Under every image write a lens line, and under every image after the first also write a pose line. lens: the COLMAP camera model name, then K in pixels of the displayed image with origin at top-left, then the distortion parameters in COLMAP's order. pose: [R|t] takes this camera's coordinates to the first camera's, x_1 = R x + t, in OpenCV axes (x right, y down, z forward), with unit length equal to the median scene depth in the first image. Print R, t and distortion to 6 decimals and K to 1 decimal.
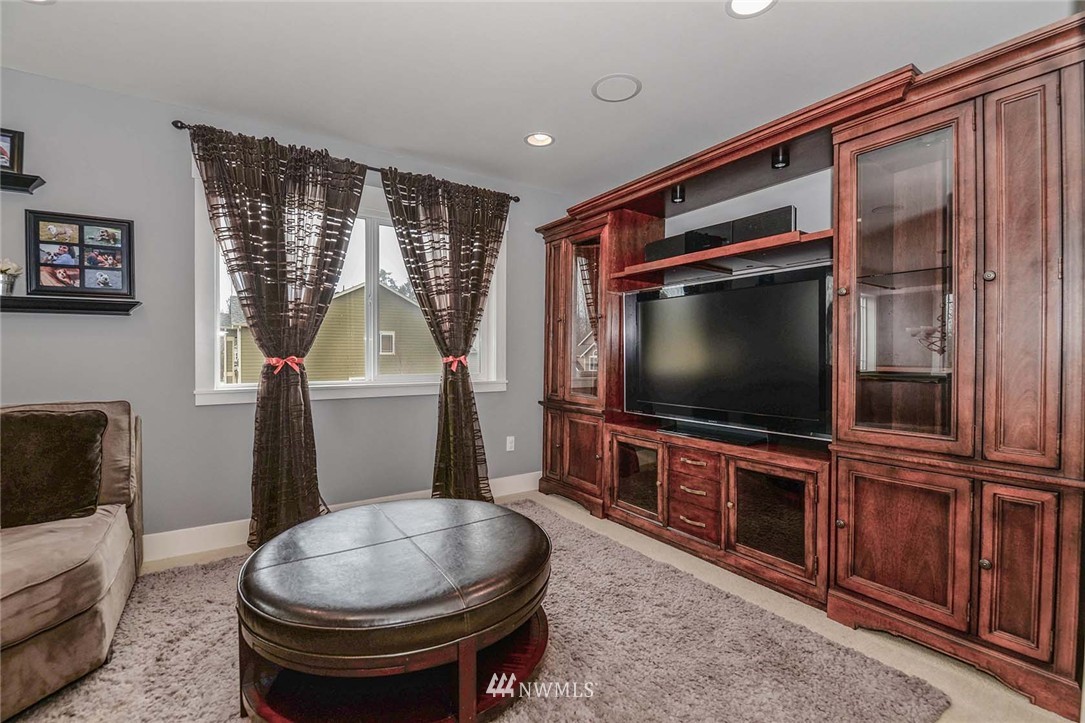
lens RADIAL K [[490.0, 0, 545.3], [0, 490.0, 360.2], [0, 0, 1]] dist [-0.015114, -0.003742]
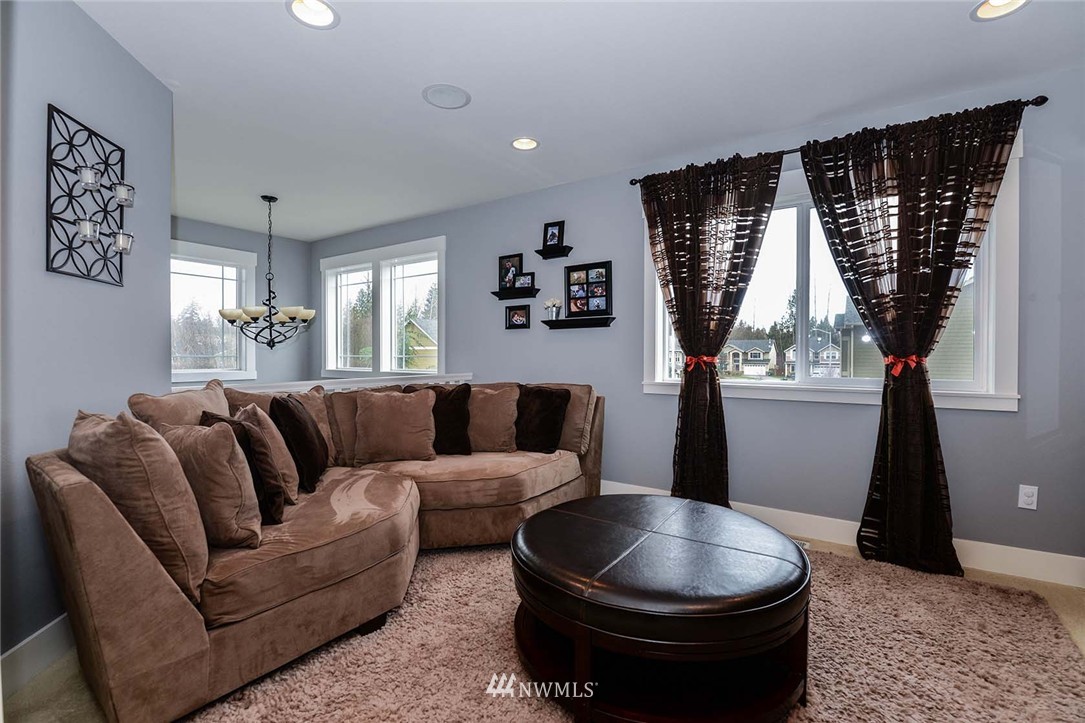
lens RADIAL K [[490.0, 0, 542.3], [0, 490.0, 357.8], [0, 0, 1]] dist [-0.015114, -0.003742]
pose [[0.332355, 0.006239, -0.943134, 0.393754], [-0.010758, 0.999938, 0.002824, -0.001729], [0.943093, 0.009208, 0.332401, 0.285025]]
